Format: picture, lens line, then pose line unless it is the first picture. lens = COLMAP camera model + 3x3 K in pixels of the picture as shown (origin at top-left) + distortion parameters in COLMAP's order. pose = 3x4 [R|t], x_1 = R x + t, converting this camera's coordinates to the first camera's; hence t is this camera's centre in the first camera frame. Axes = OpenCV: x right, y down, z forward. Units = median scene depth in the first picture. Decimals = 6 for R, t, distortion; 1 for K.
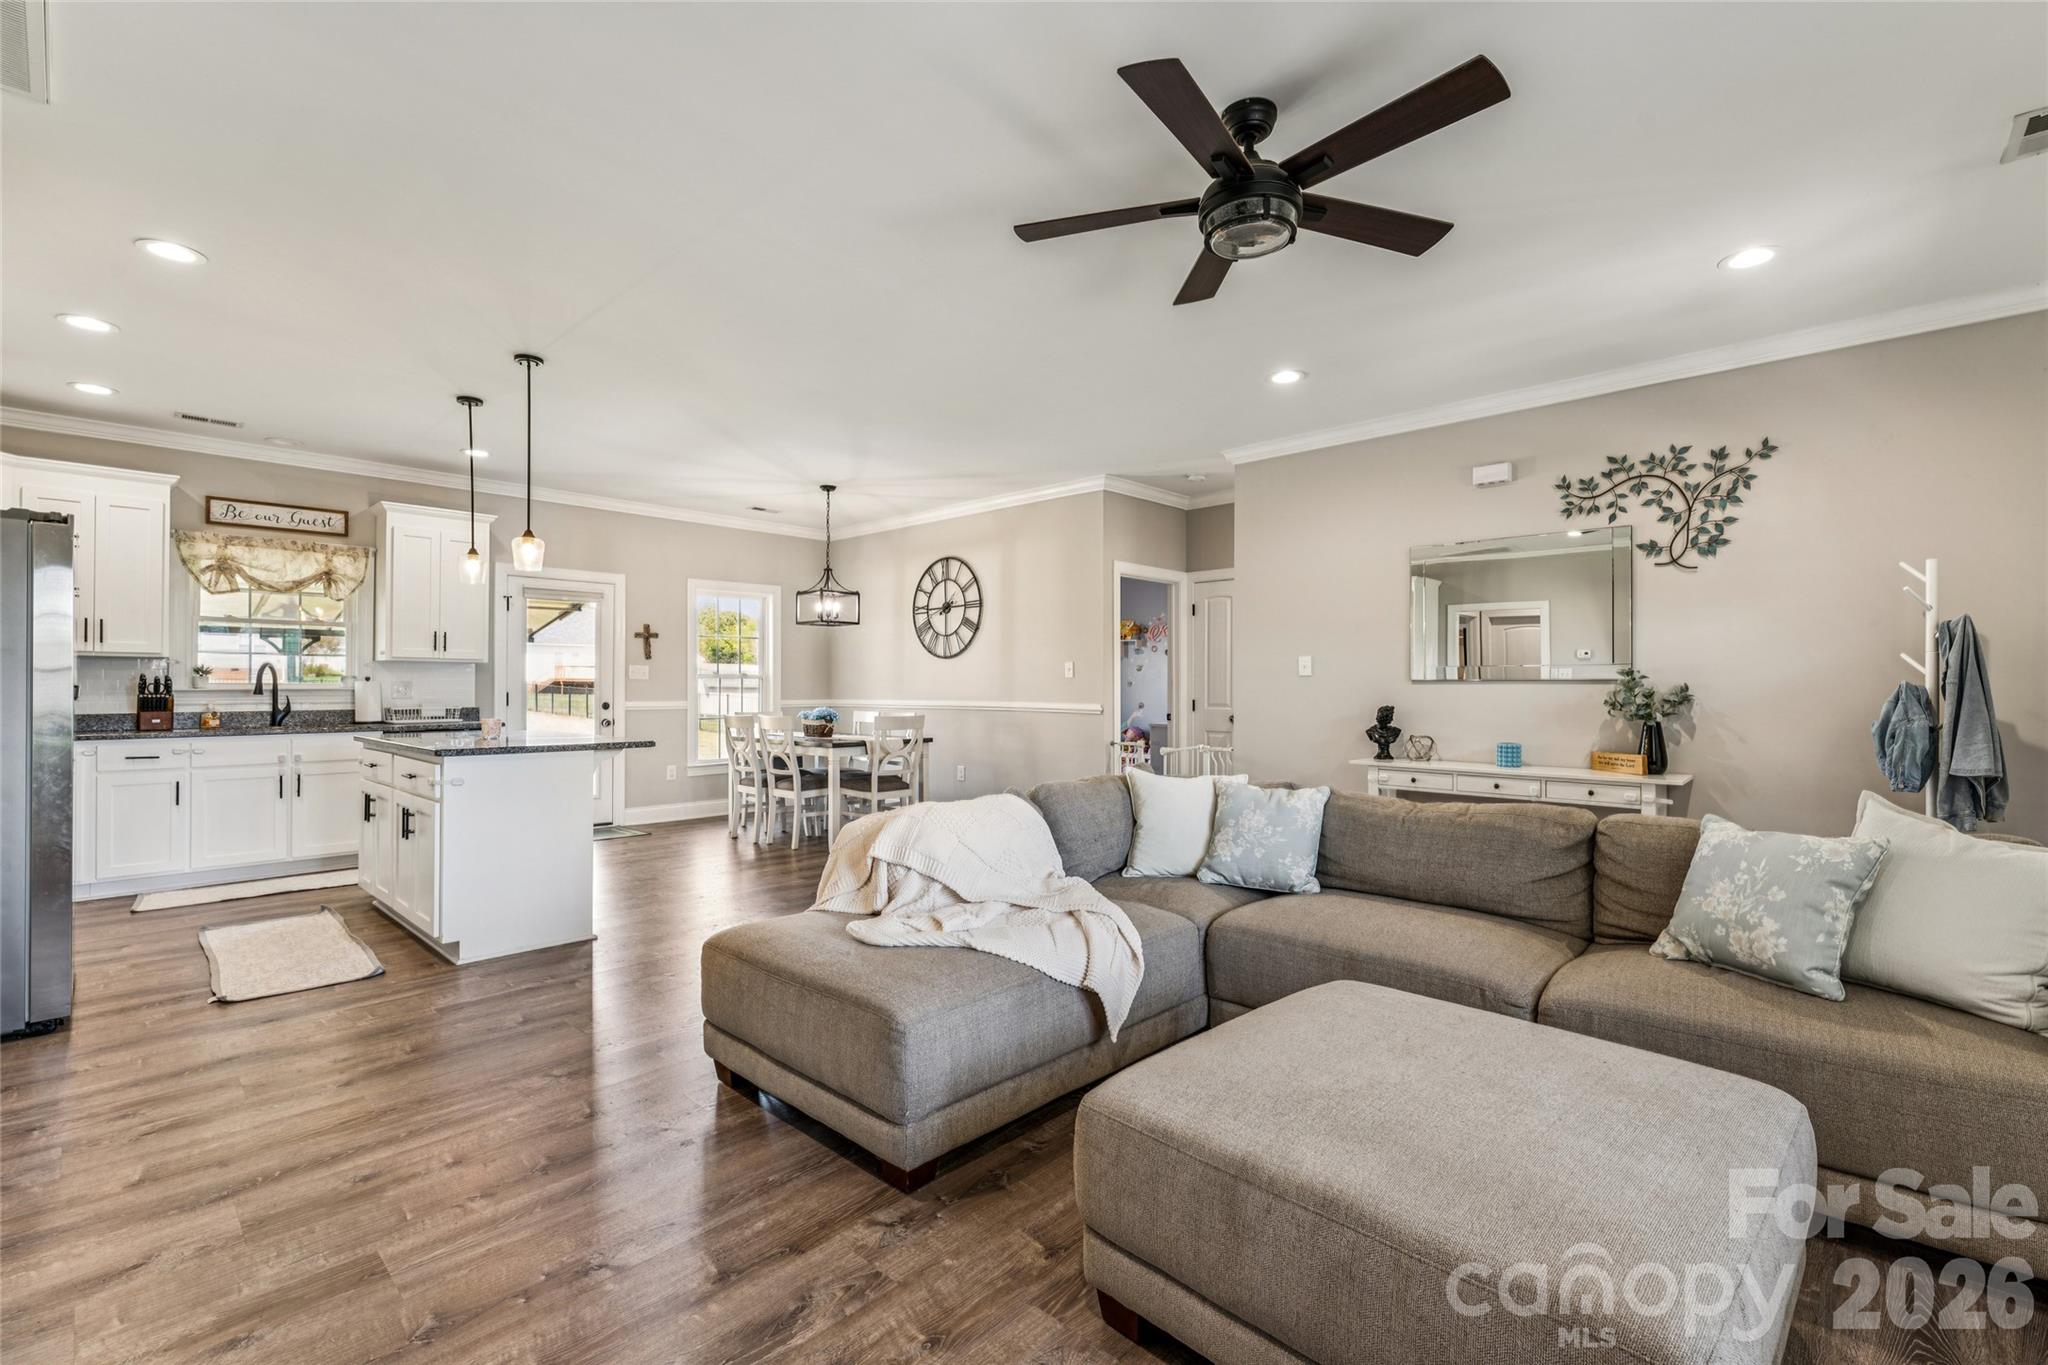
lens RADIAL K [[897.2, 0, 1022.2], [0, 897.2, 681.6], [0, 0, 1]] dist [0.000907, -0.000243]
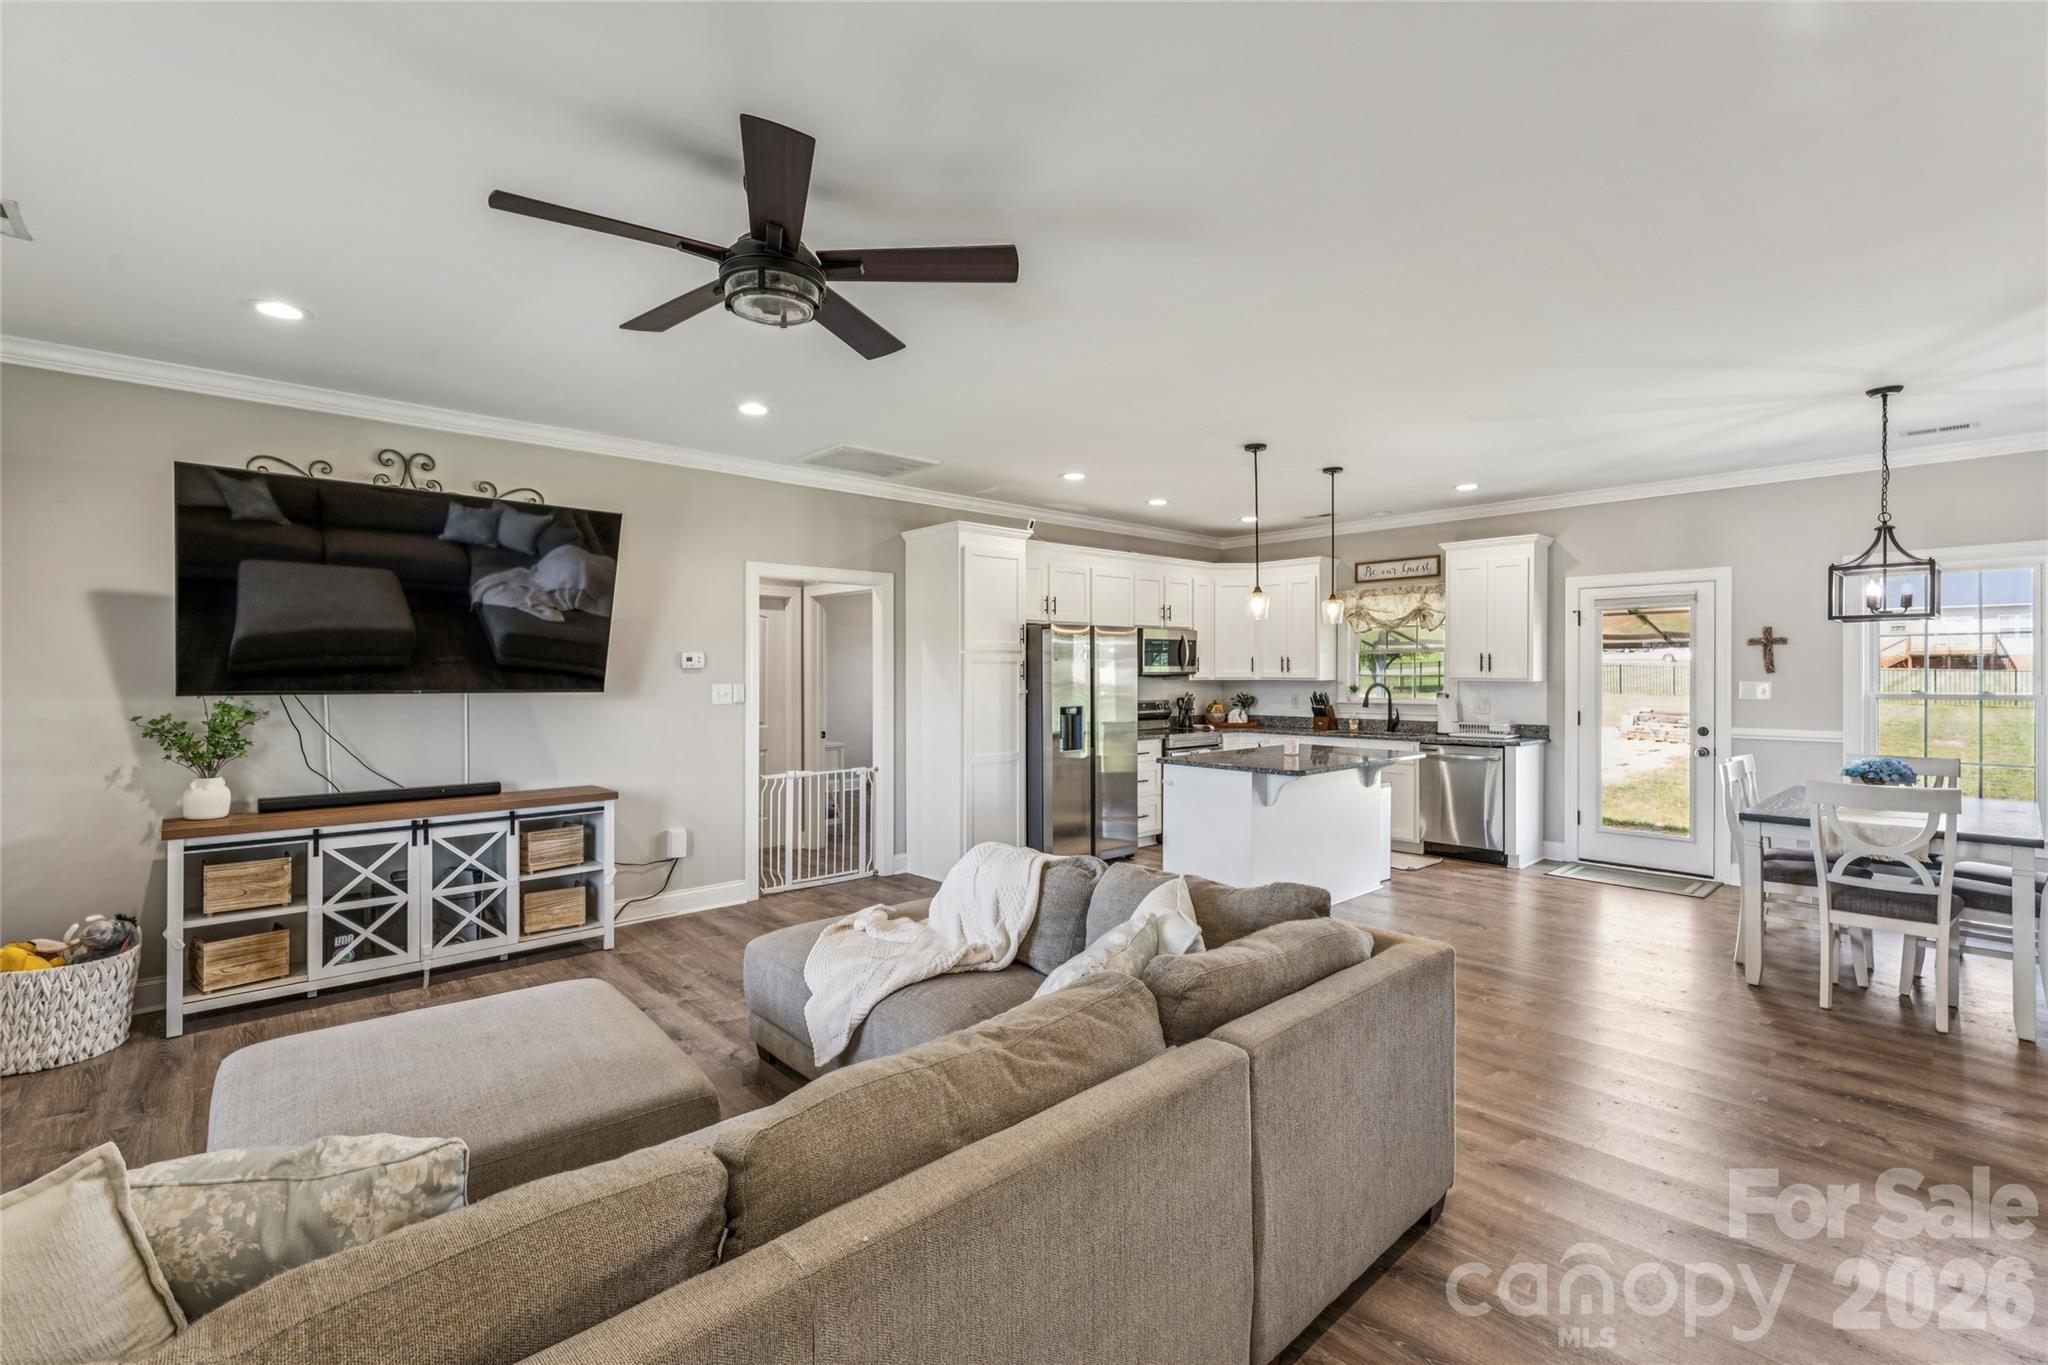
lens RADIAL K [[896.8, 0, 1015.3], [0, 896.8, 676.8], [0, 0, 1]] dist [-0.000827, -0.000885]
pose [[-0.072592, 0.003983, -0.997354, 0.499674], [0.007763, 0.999964, 0.003429, -0.038285], [0.997332, -0.007494, -0.072620, 0.551403]]
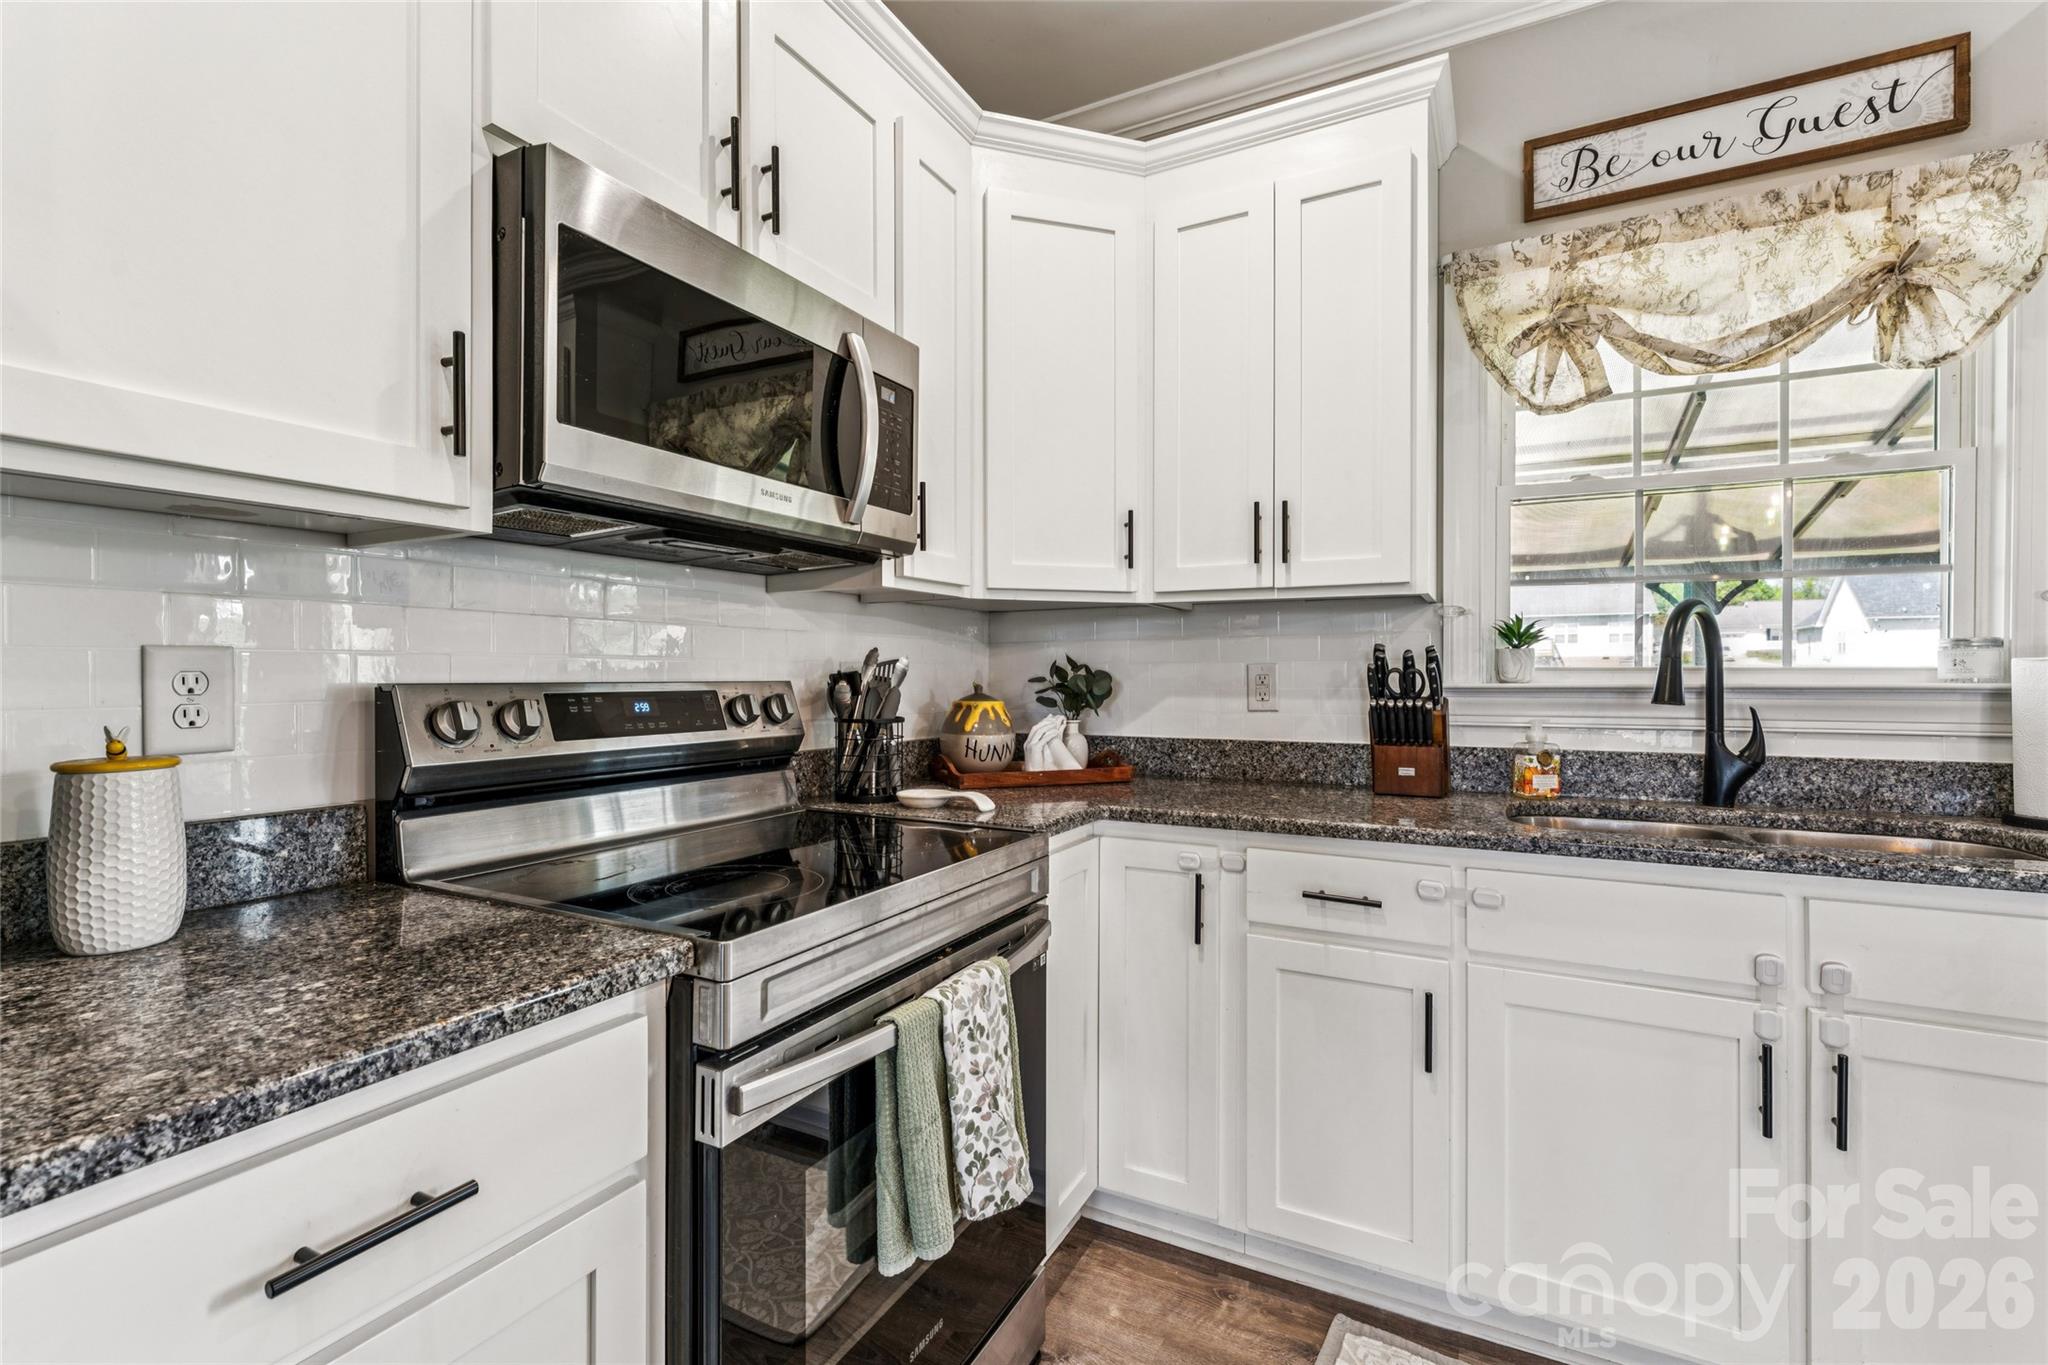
lens RADIAL K [[902.1, 0, 1023.2], [0, 902.1, 674.6], [0, 0, 1]] dist [0.000164, 0.000948]
pose [[0.268962, -0.000736, -0.963150, -0.593305], [0.006985, 0.999975, 0.001187, 0.002582], [0.963125, -0.007046, 0.268961, 0.682671]]
